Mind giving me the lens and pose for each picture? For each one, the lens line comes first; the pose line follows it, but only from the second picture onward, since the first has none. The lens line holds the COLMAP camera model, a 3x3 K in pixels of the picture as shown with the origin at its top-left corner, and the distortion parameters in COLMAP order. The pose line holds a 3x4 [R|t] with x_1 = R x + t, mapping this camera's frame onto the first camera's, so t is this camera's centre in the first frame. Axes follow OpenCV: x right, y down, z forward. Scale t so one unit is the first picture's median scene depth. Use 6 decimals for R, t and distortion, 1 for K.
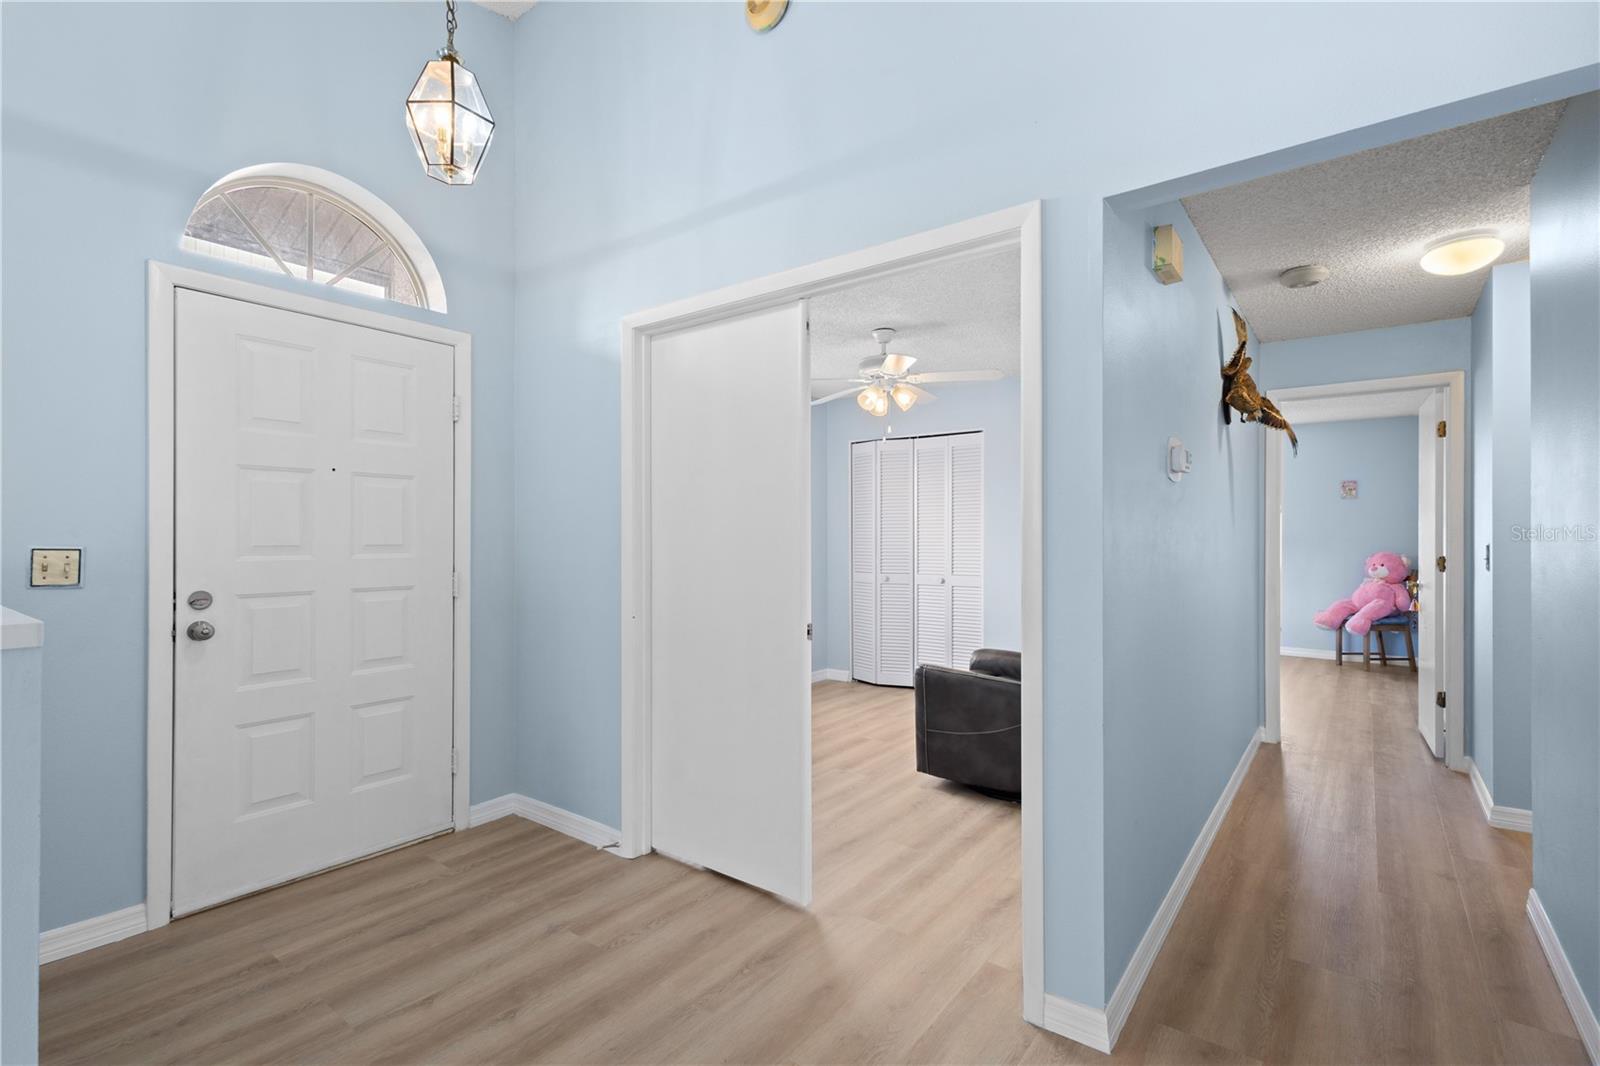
lens RADIAL K [[735.2, 0, 797.0], [0, 735.2, 533.9], [0, 0, 1]] dist [0.013562, -0.002354]
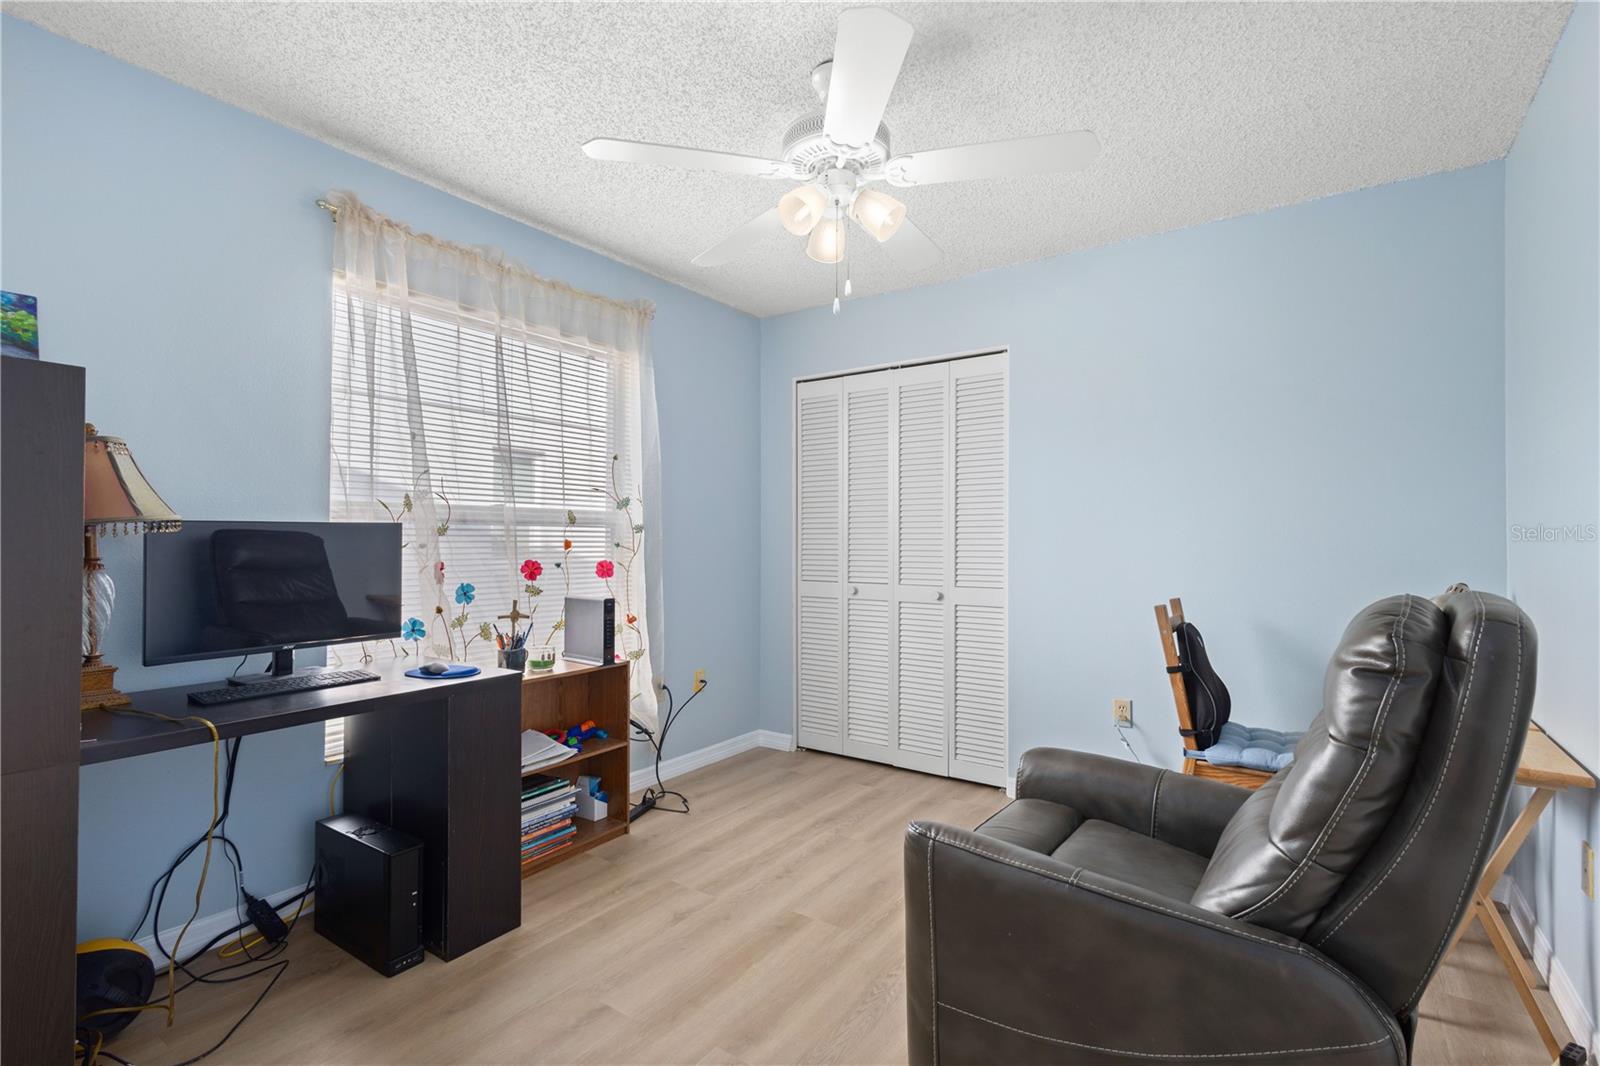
lens RADIAL K [[735.2, 0, 800.3], [0, 735.2, 533.9], [0, 0, 1]] dist [0.013562, -0.002354]
pose [[0.999229, 0.003290, 0.039126, 0.062295], [-0.002867, 0.999937, -0.010847, 0.020268], [-0.039159, 0.010726, 0.999175, 0.425822]]
